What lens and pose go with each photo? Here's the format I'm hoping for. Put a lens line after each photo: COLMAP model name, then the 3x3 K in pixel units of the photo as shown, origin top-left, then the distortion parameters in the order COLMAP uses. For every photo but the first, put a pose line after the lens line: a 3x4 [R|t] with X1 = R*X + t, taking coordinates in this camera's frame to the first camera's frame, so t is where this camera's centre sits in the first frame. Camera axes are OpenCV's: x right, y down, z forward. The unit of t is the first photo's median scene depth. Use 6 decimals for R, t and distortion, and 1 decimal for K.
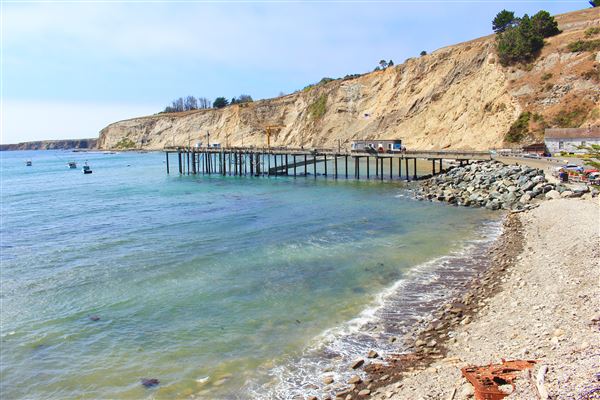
lens RADIAL K [[519.3, 0, 300.0], [0, 519.3, 200.0], [0, 0, 1]] dist [-0.146835, 0.117107]
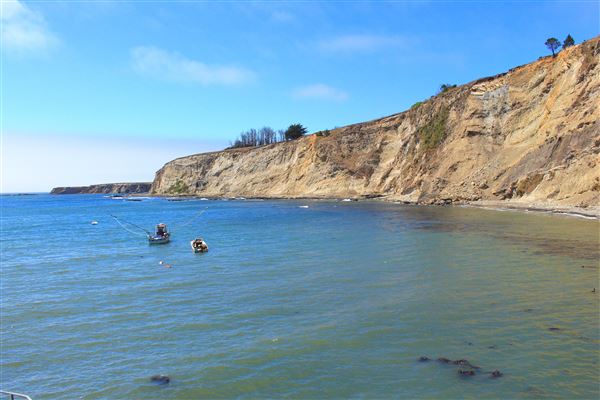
lens RADIAL K [[519.3, 0, 300.0], [0, 519.3, 200.0], [0, 0, 1]] dist [-0.146835, 0.117107]
pose [[0.973775, 0.011434, -0.227225, 0.019859], [-0.031650, 0.995833, -0.085527, -0.039627], [0.225300, 0.090476, 0.970079, 0.369485]]
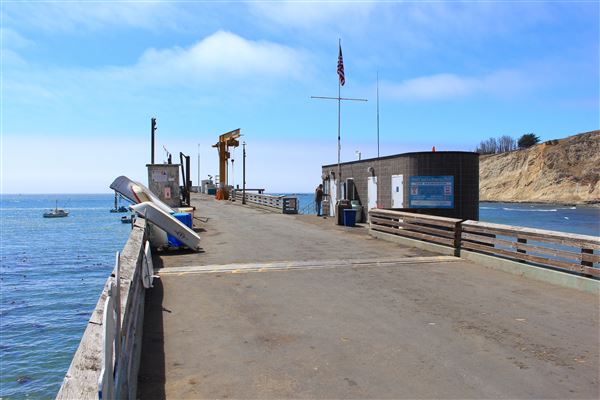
lens RADIAL K [[519.3, 0, 300.0], [0, 519.3, 200.0], [0, 0, 1]] dist [-0.146835, 0.117107]
pose [[0.754144, 0.031392, -0.655958, 0.101114], [-0.095390, 0.993500, -0.062123, -0.027121], [0.649744, 0.109421, 0.752236, 0.266978]]
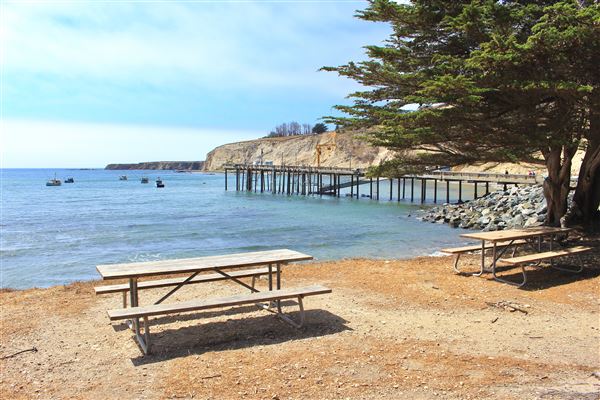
lens RADIAL K [[519.3, 0, 300.0], [0, 519.3, 200.0], [0, 0, 1]] dist [-0.146835, 0.117107]
pose [[0.973207, 0.043588, -0.225763, 0.050888], [-0.056465, 0.997107, -0.050894, 0.004954], [0.222892, 0.062278, 0.972852, 0.017762]]
